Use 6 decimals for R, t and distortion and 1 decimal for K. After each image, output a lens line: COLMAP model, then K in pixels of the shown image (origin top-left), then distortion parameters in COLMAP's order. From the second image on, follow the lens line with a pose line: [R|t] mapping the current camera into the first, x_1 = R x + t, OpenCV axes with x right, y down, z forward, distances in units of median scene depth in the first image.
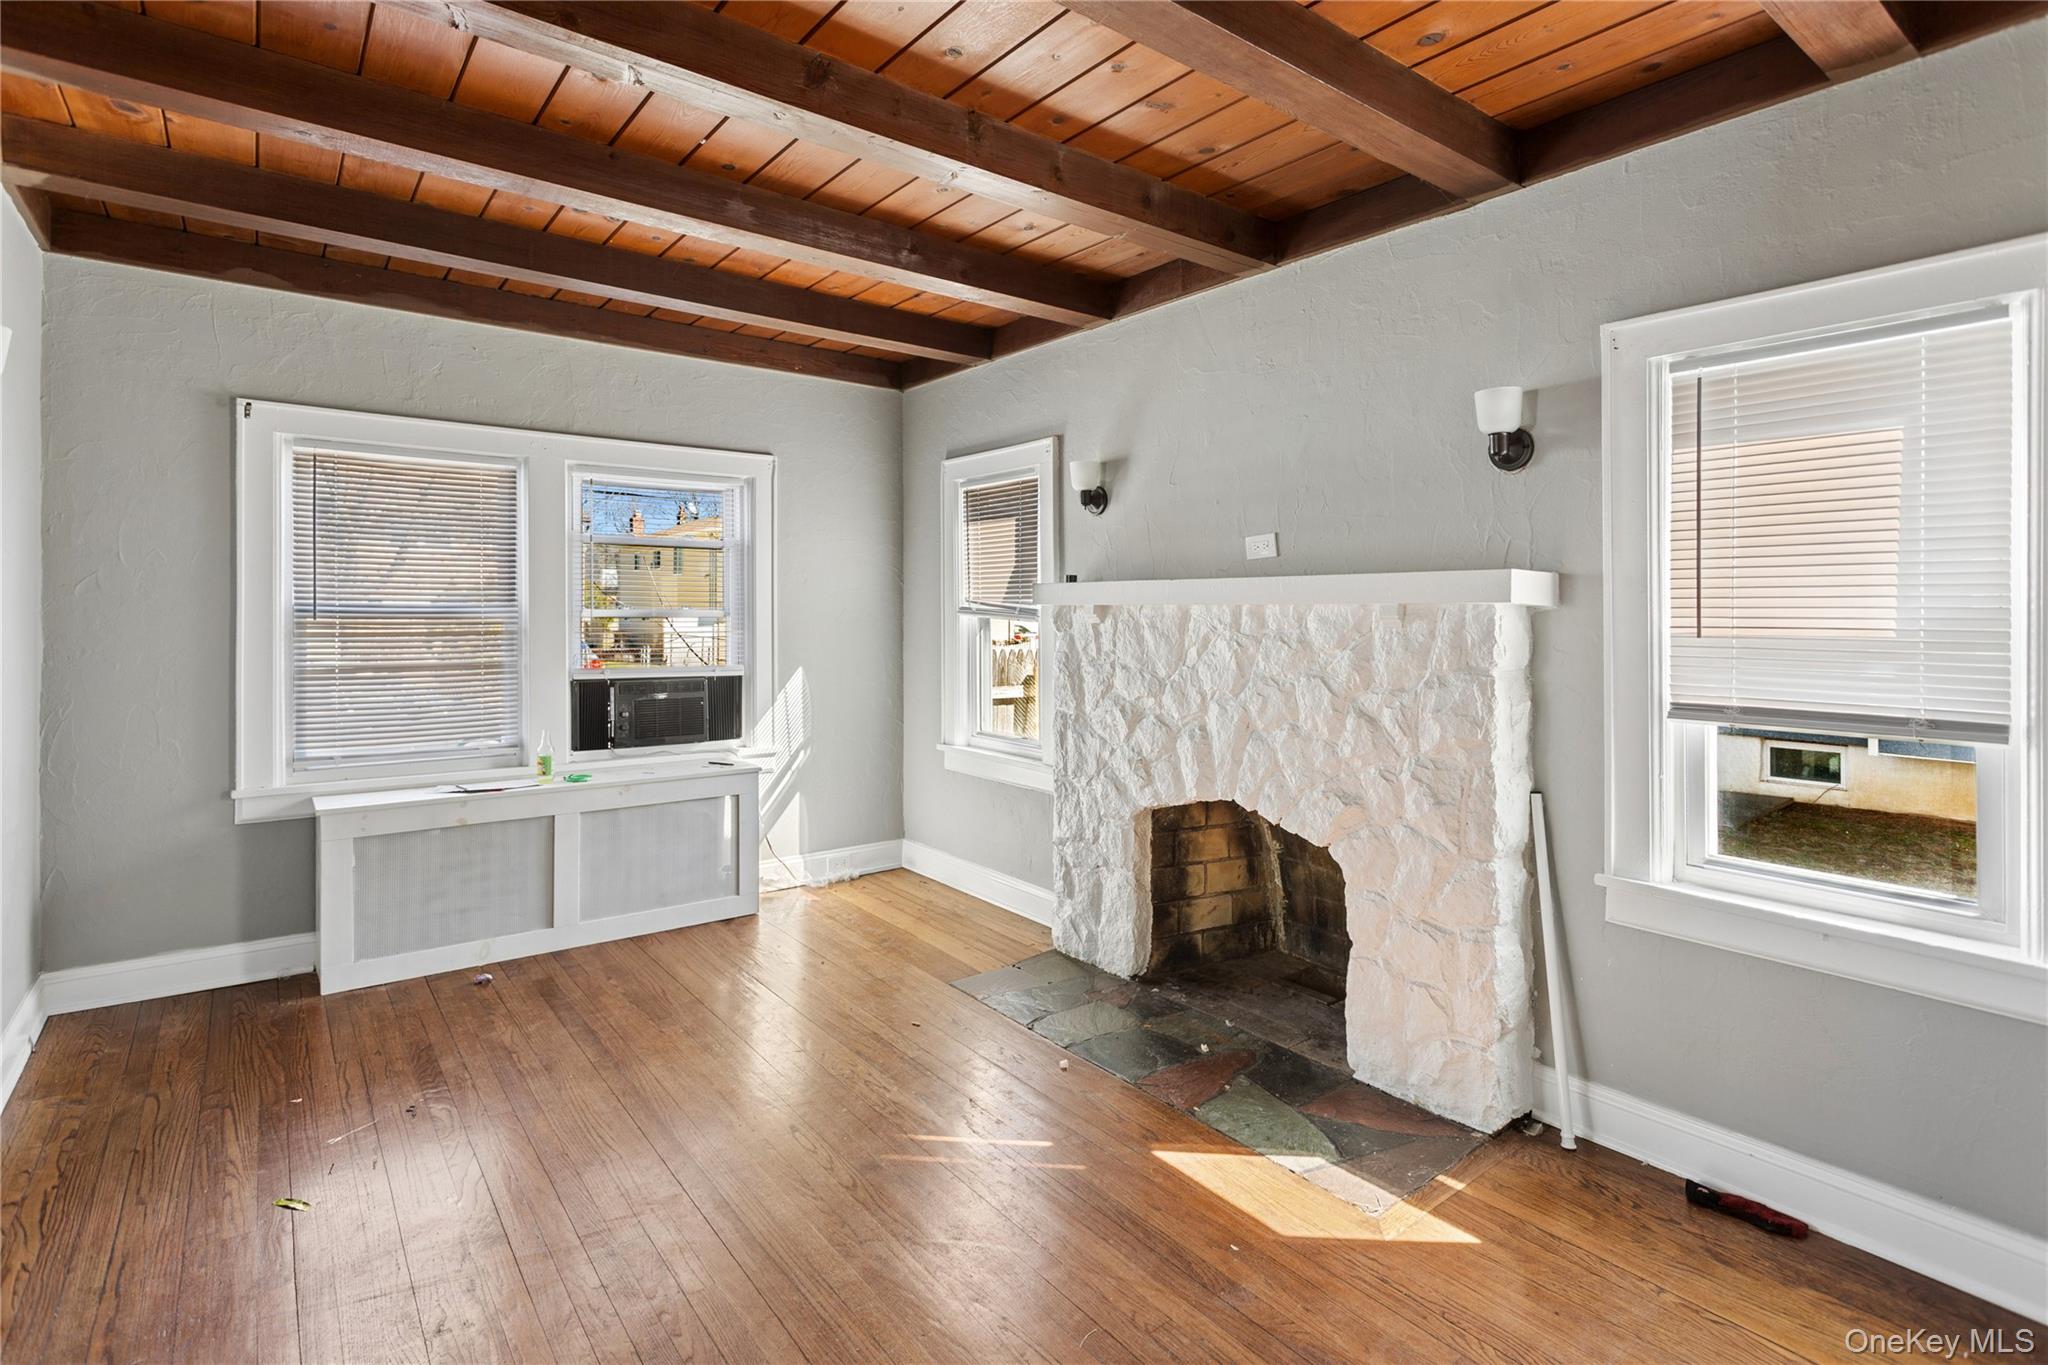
lens RADIAL K [[1006.6, 0, 1026.2], [0, 1006.6, 608.0], [0, 0, 1]] dist [-0.001114, -0.000197]
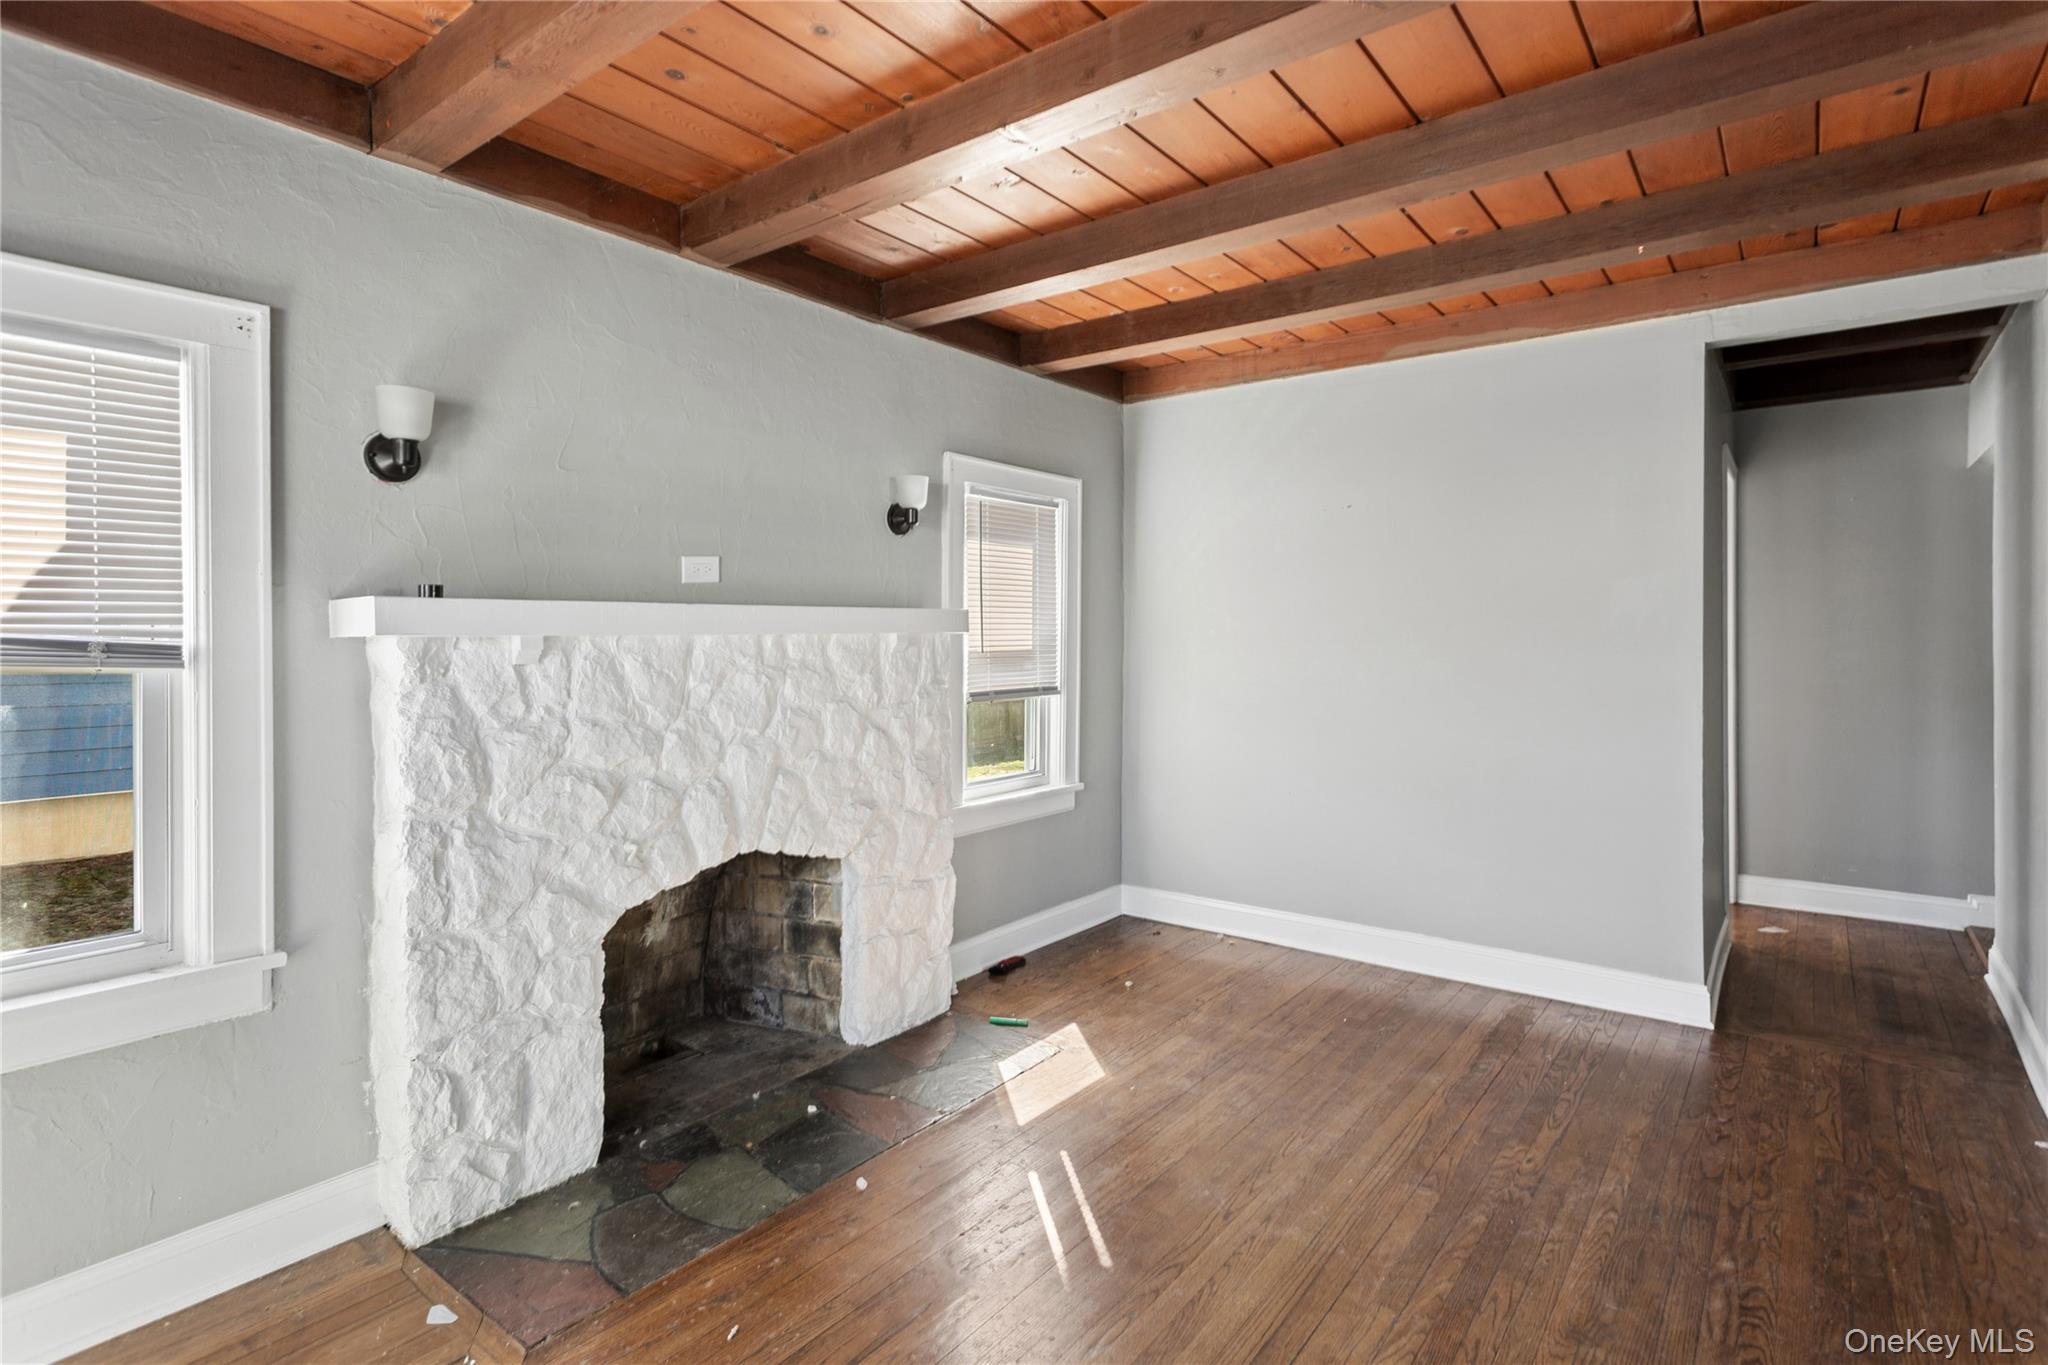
lens RADIAL K [[1007.2, 0, 1067.4], [0, 1007.2, 626.8], [0, 0, 1]] dist [0.001563, 0.000446]
pose [[-0.281140, 0.004450, 0.959656, -0.698335], [0.002648, 0.999989, -0.003862, -0.005762], [-0.959663, 0.001455, -0.281149, 0.915101]]
